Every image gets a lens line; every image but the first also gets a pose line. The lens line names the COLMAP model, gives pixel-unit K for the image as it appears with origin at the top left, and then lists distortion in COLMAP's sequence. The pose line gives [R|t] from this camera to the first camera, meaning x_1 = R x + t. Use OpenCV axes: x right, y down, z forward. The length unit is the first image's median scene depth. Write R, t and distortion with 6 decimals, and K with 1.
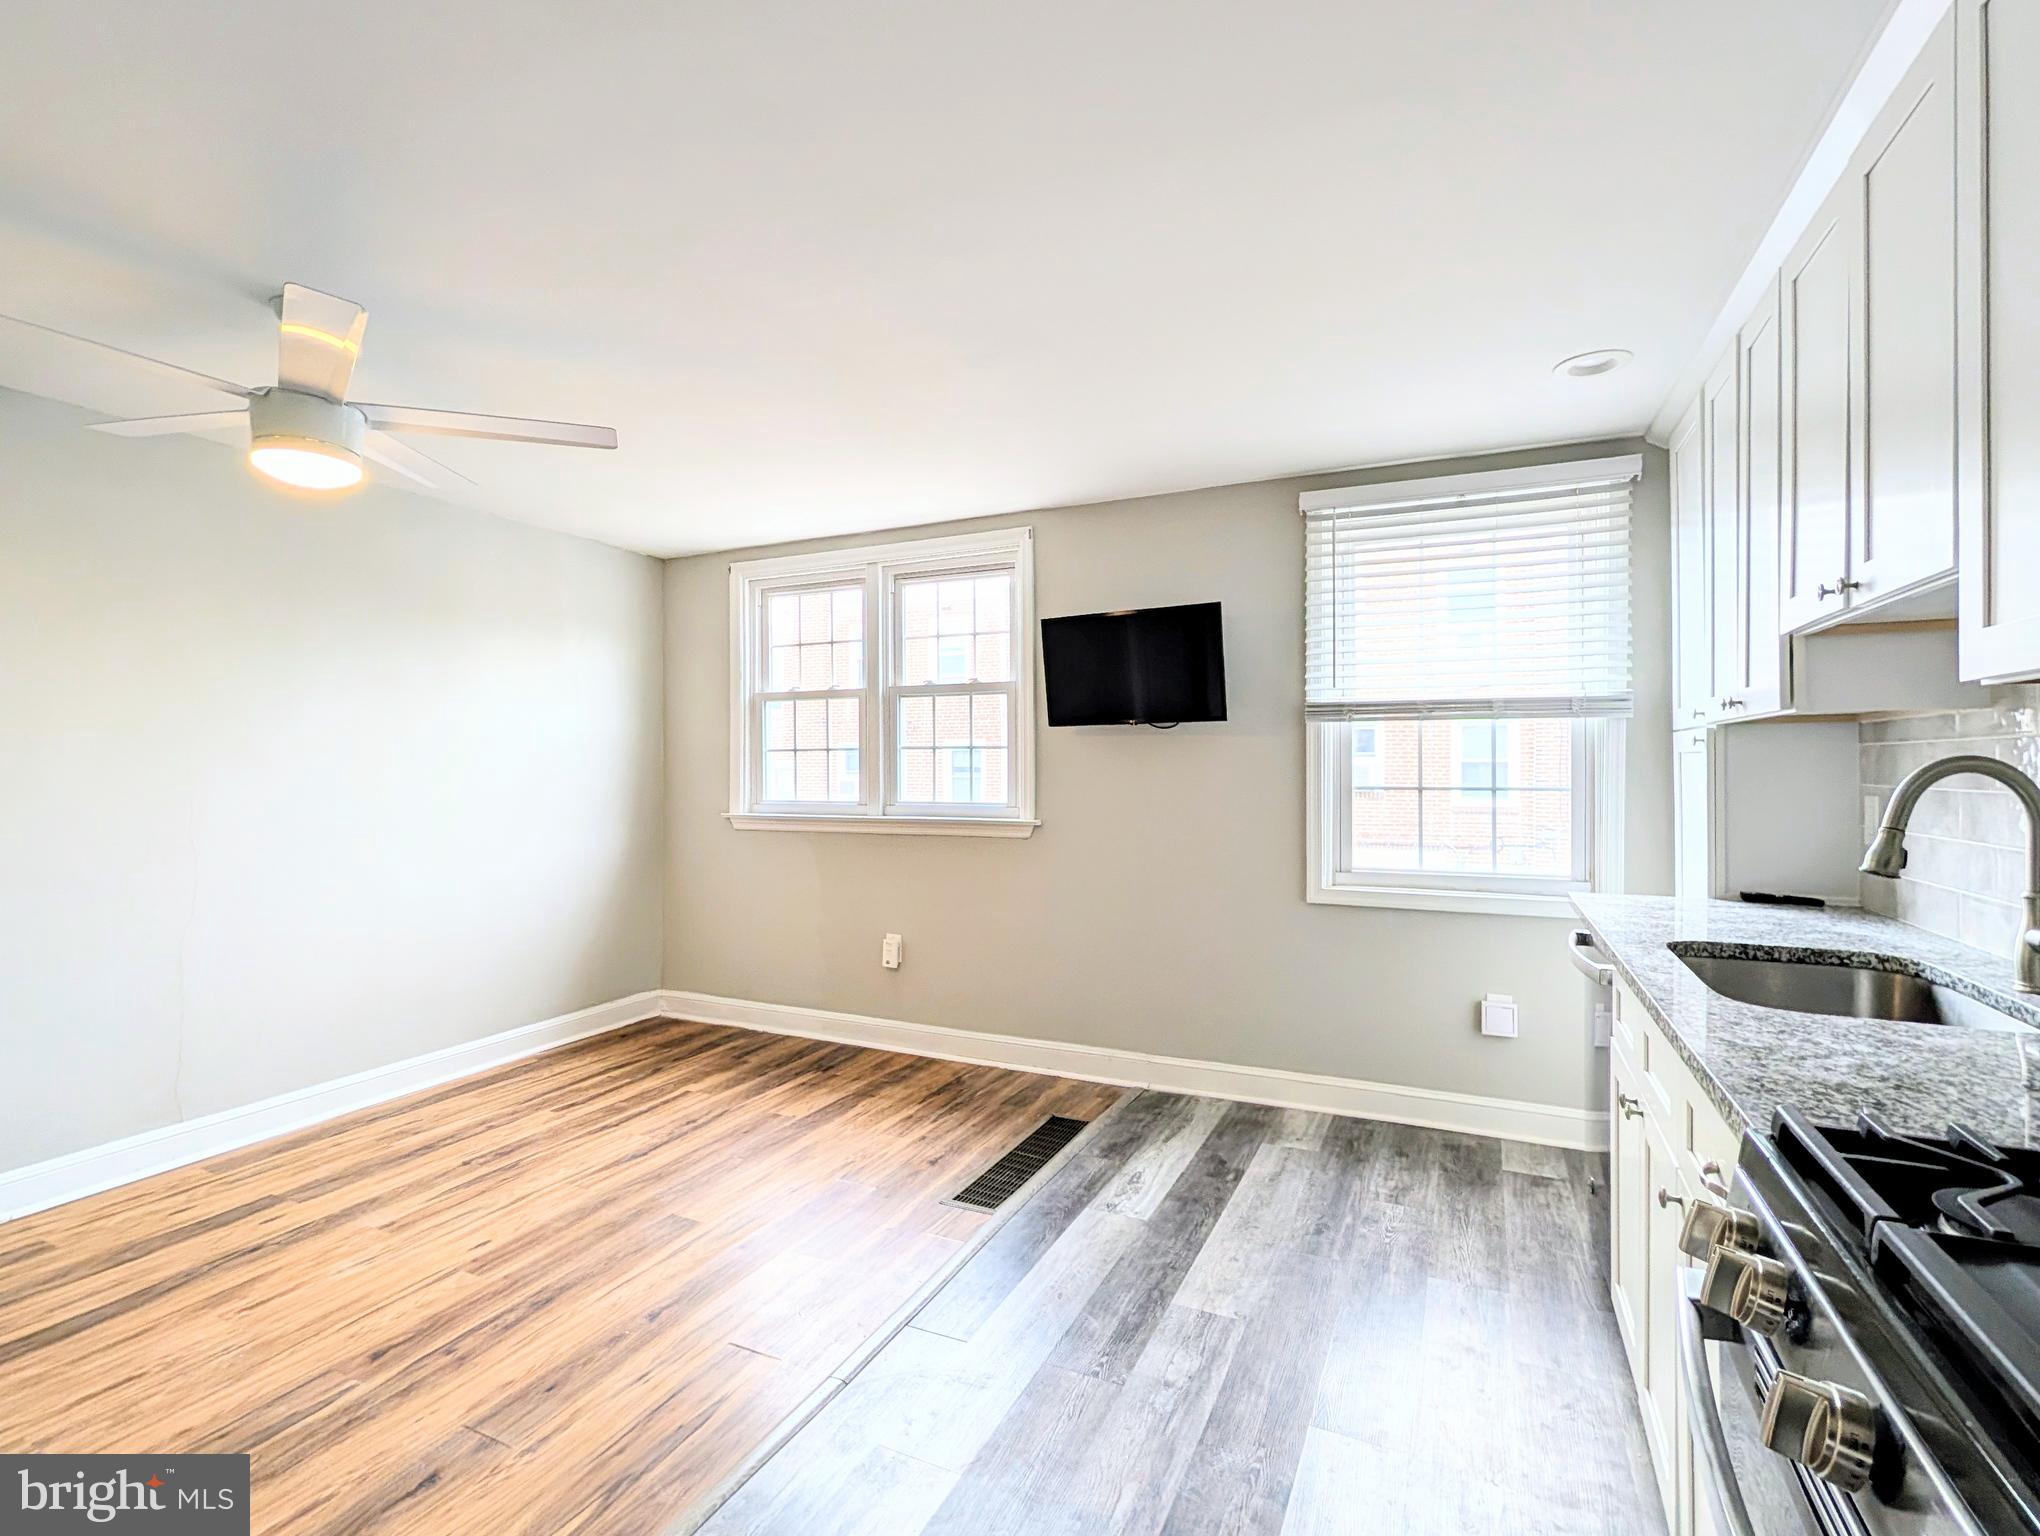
lens RADIAL K [[965.9, 0, 1012.4], [0, 965.9, 766.1], [0, 0, 1]] dist [0.001510, -0.000625]
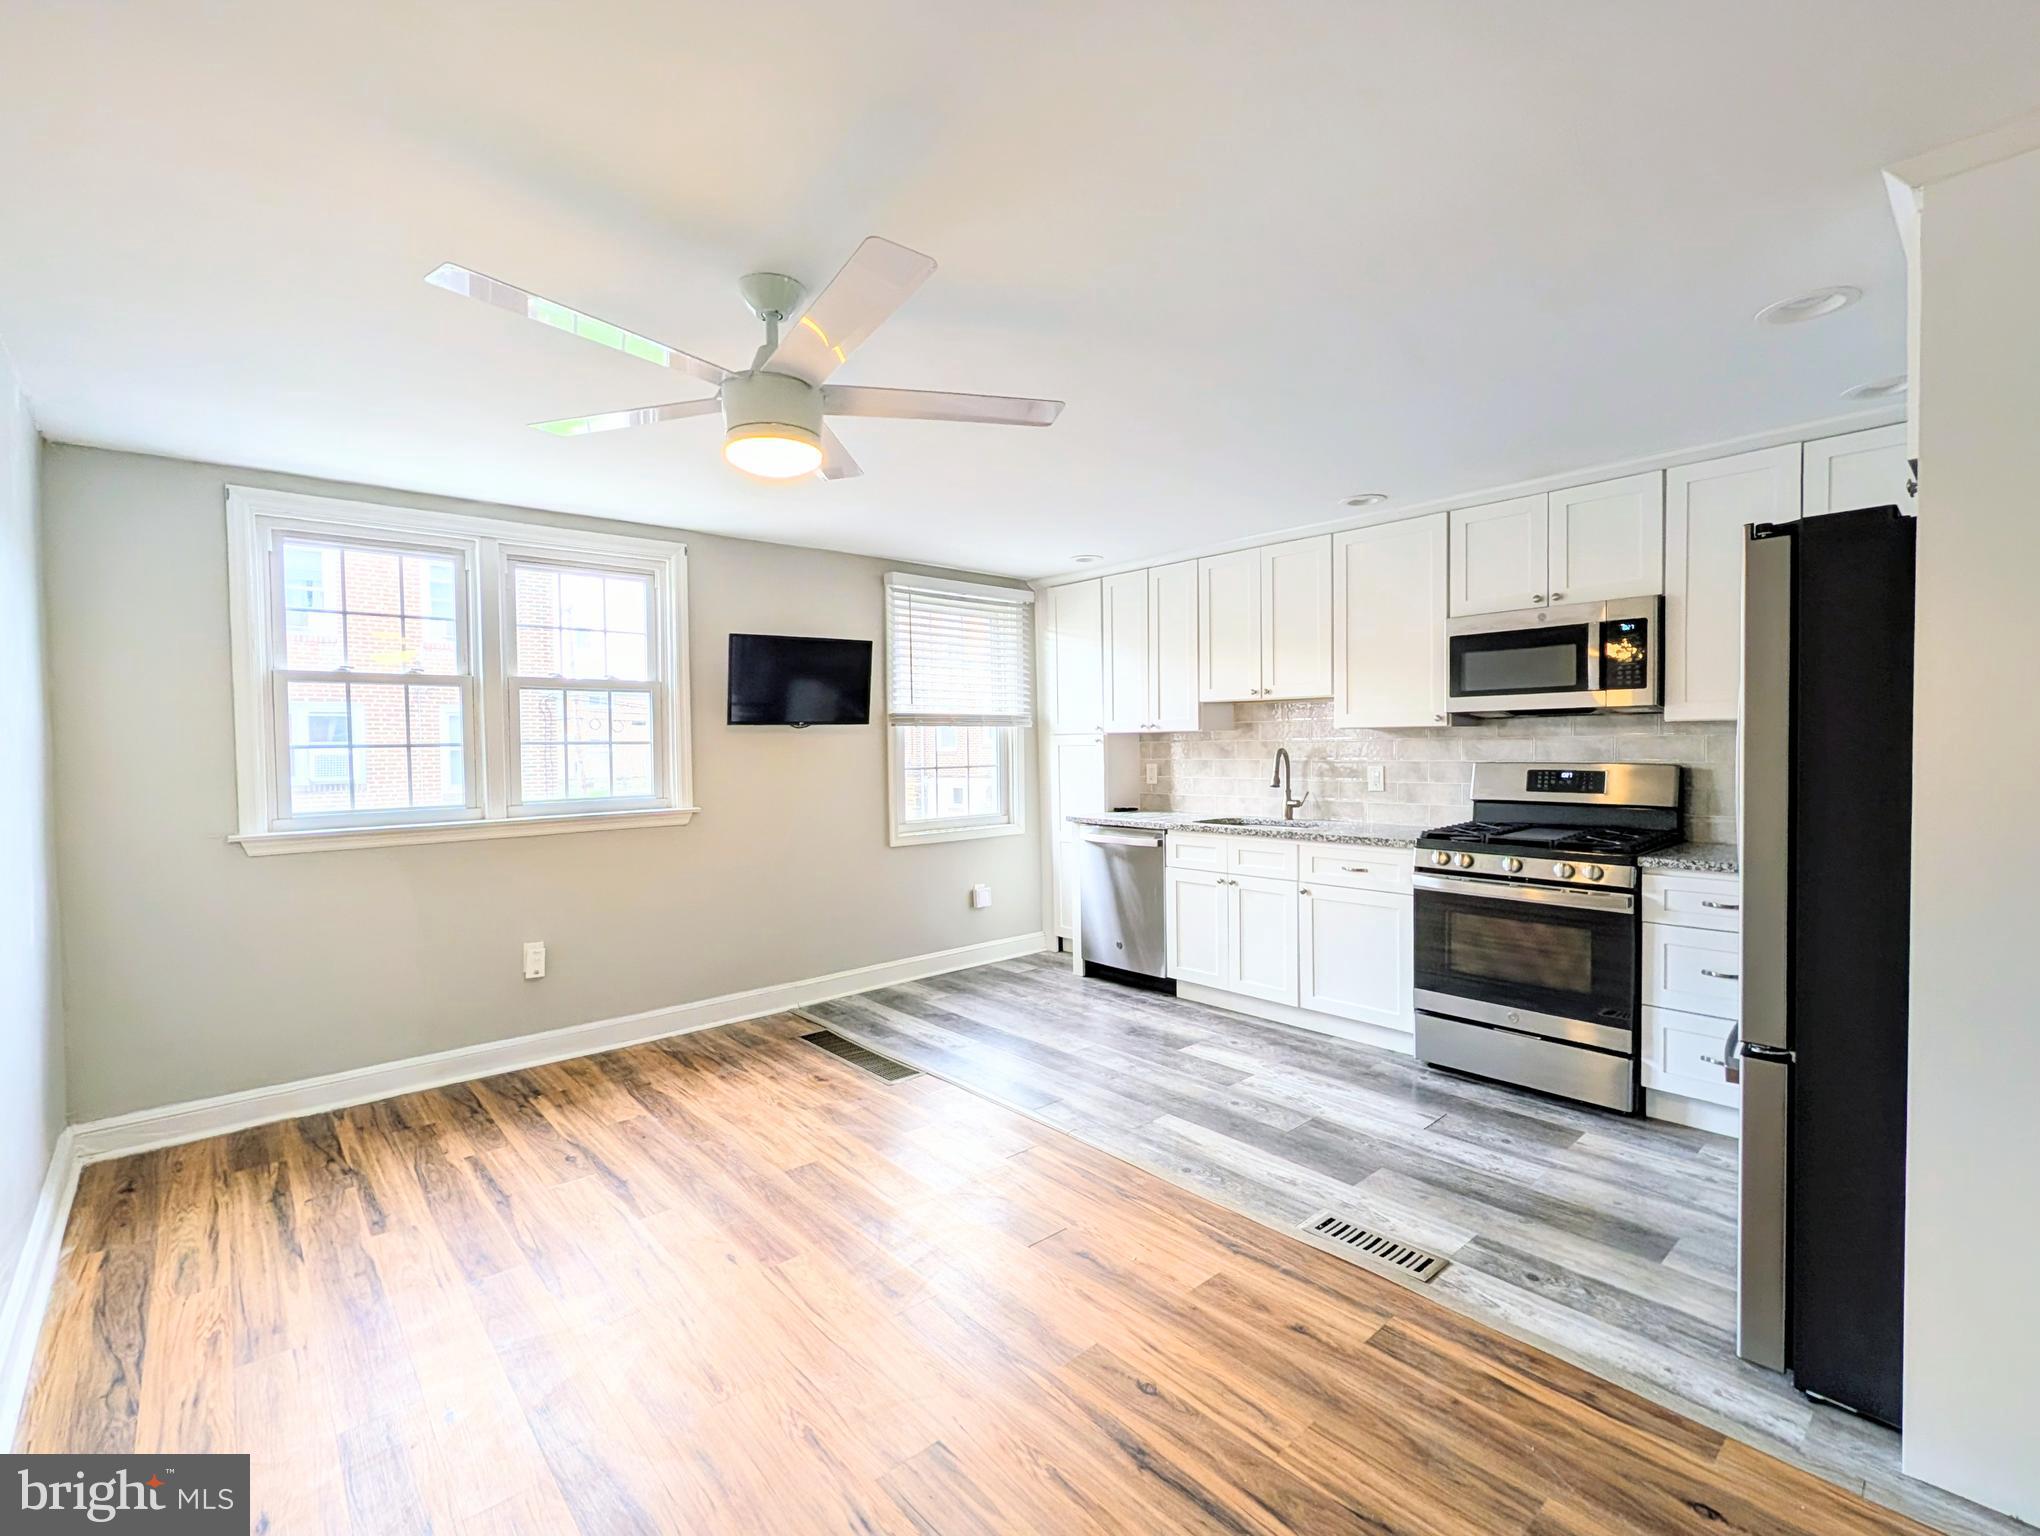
lens RADIAL K [[913.9, 0, 1021.9], [0, 913.9, 765.7], [0, 0, 1]] dist [0.000908, -0.000137]
pose [[0.387598, -0.026544, 0.921446, -0.823567], [0.012289, 0.999645, 0.023627, -0.013811], [-0.921747, 0.002166, 0.387786, 0.239432]]
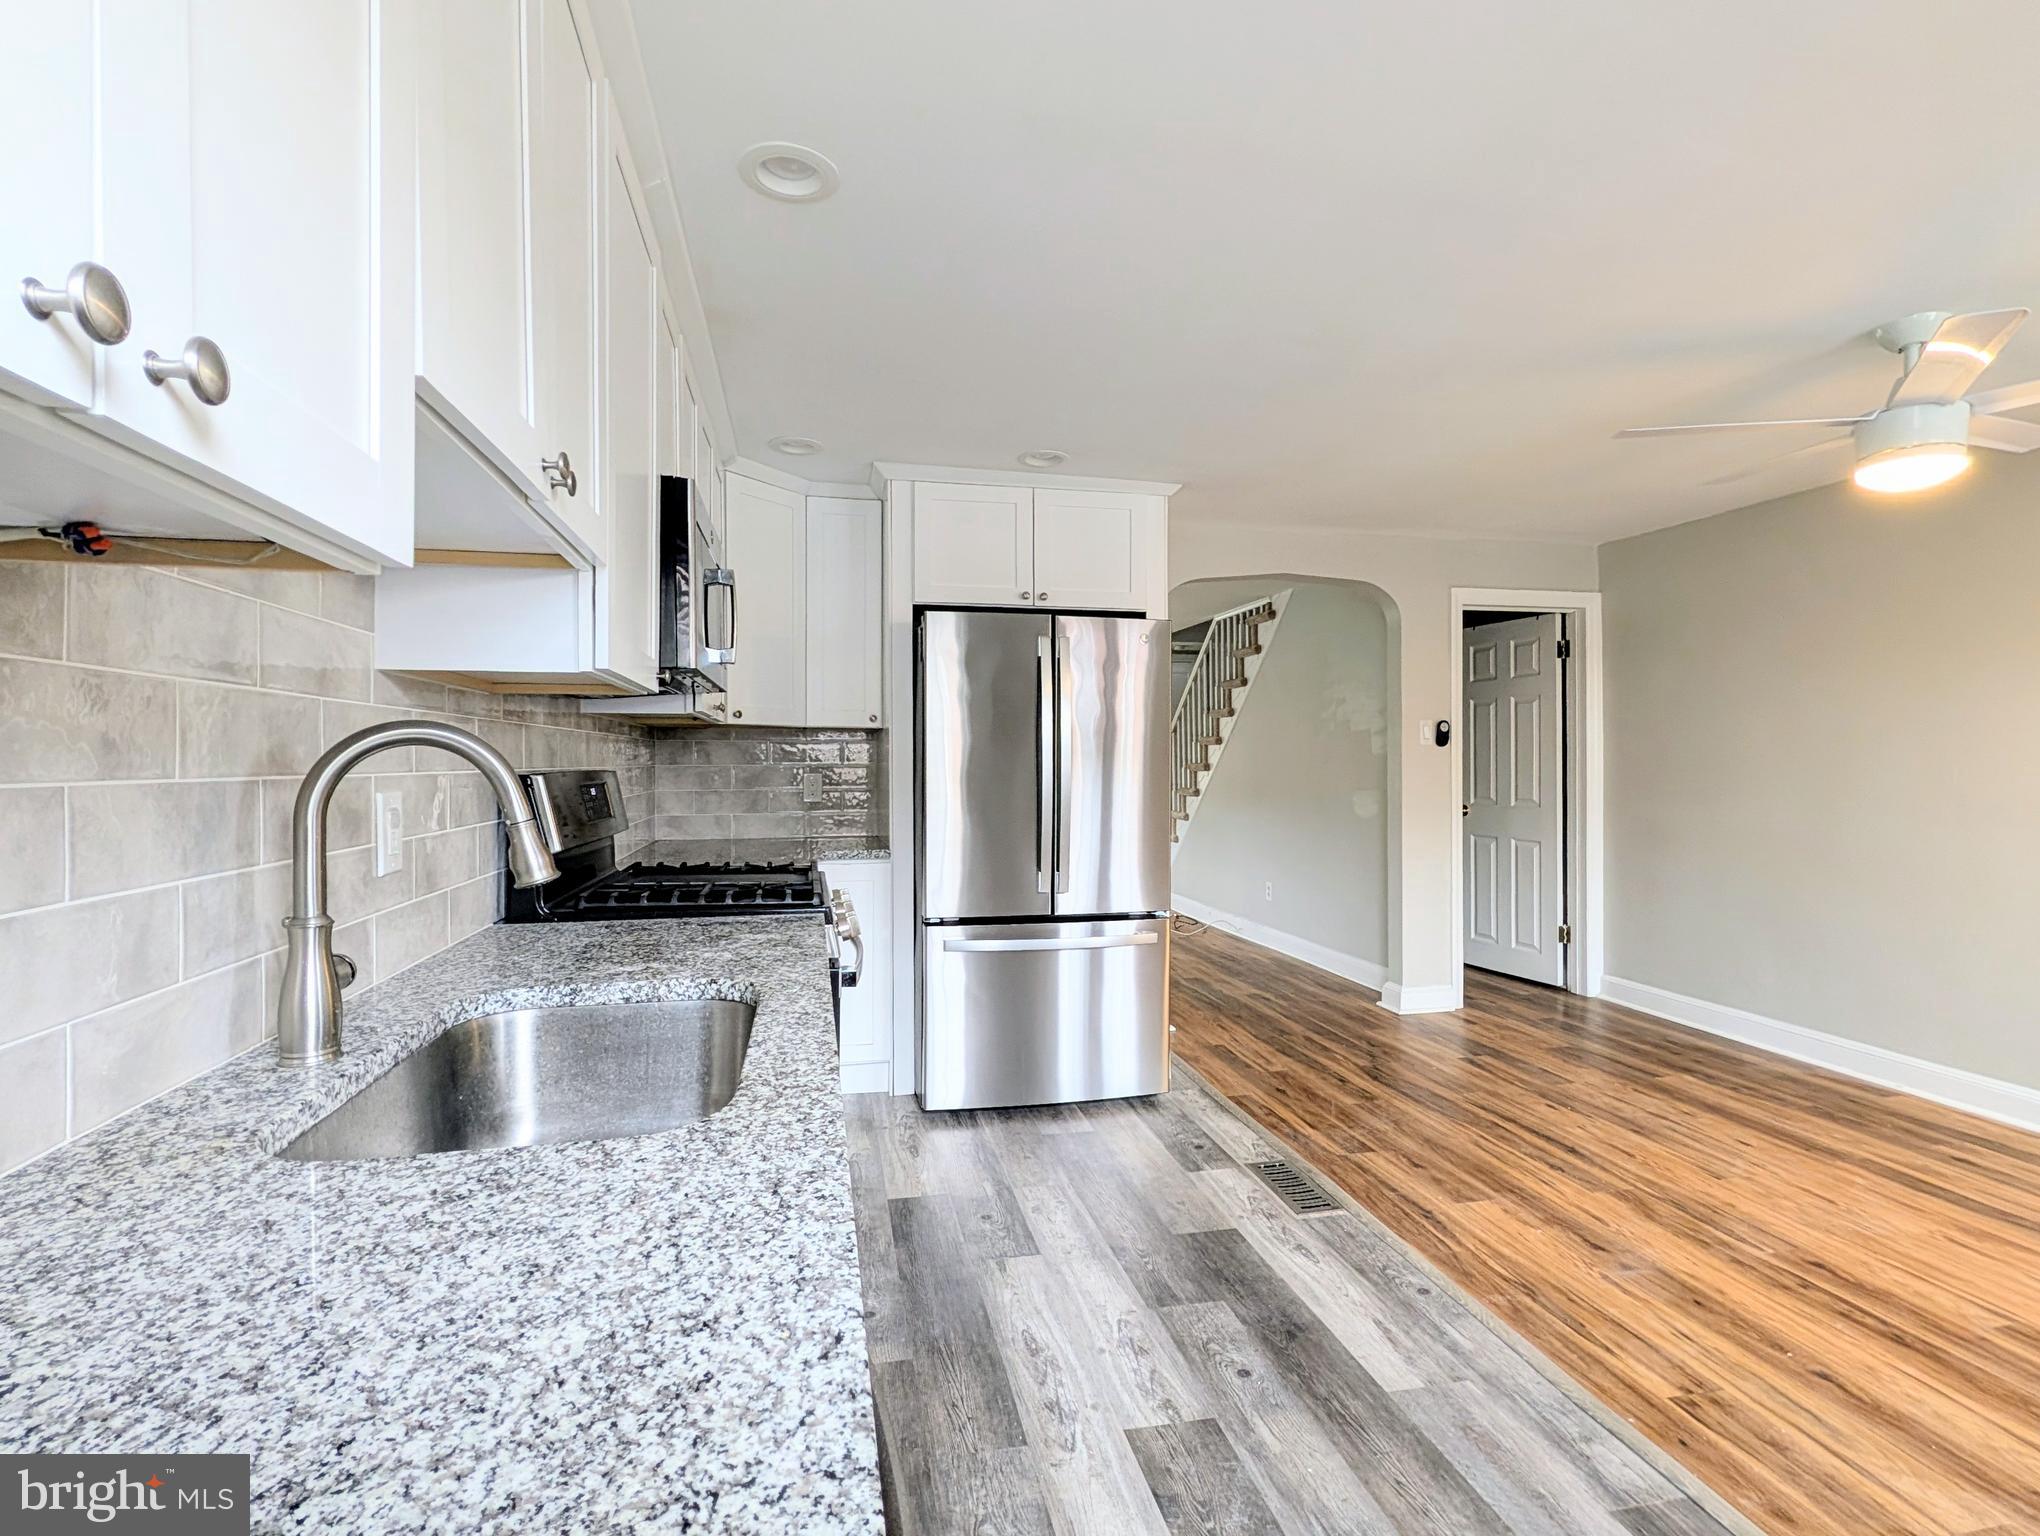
lens RADIAL K [[983.3, 0, 1015.5], [0, 983.3, 768.7], [0, 0, 1]] dist [0.000984, 0.000587]
pose [[-0.797194, 0.008790, -0.603660, 0.414719], [0.004937, 0.999955, 0.008041, 0.007461], [0.603704, 0.003430, -0.797202, 0.714058]]
